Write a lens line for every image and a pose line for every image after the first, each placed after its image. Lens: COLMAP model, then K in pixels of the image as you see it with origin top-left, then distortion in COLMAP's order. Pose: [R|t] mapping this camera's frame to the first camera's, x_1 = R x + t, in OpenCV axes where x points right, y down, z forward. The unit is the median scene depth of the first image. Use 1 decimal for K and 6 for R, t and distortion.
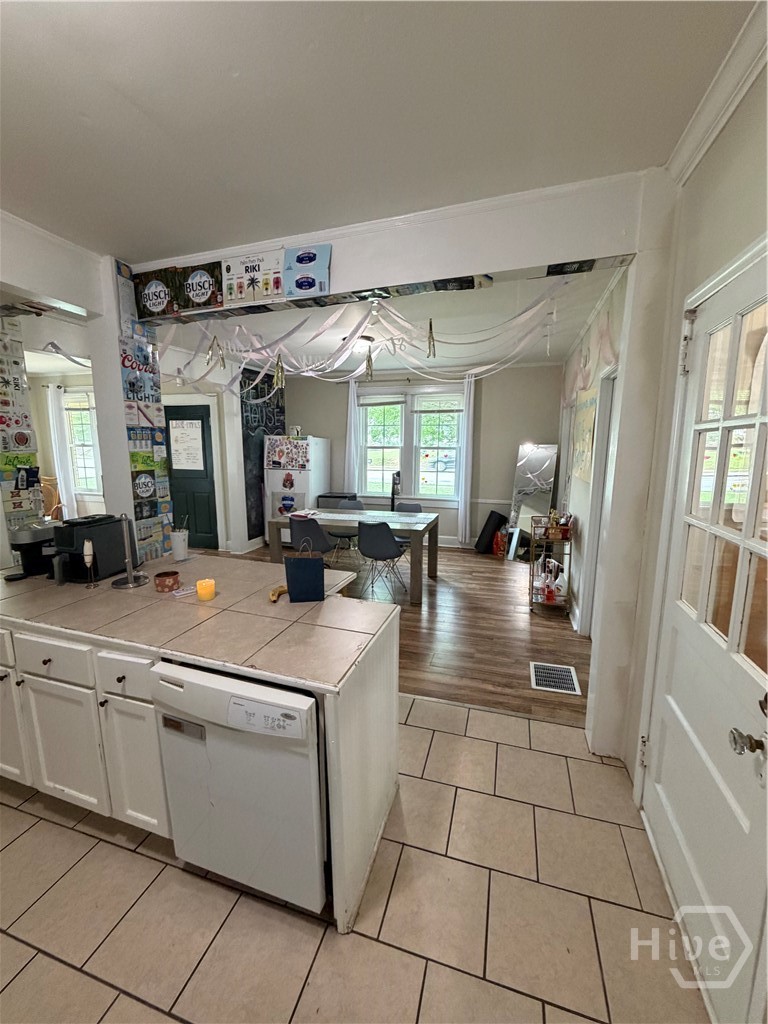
lens RADIAL K [[413.8, 0, 384.0], [0, 413.8, 511.2], [0, 0, 1]] dist [0.000462, -0.000046]
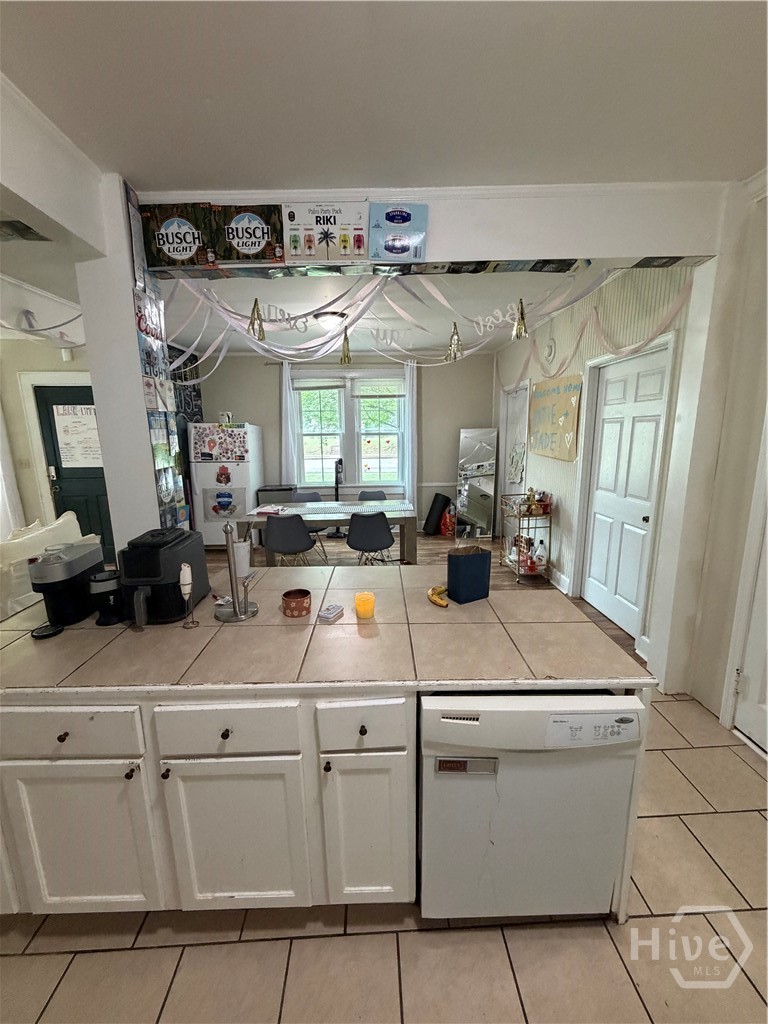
lens RADIAL K [[413.8, 0, 385.1], [0, 413.8, 511.4], [0, 0, 1]] dist [0.000462, -0.000046]
pose [[0.942994, -0.081040, 0.322793, -0.480514], [0.071005, 0.996559, 0.042763, -0.024113], [-0.325148, -0.017406, 0.945503, 0.145784]]
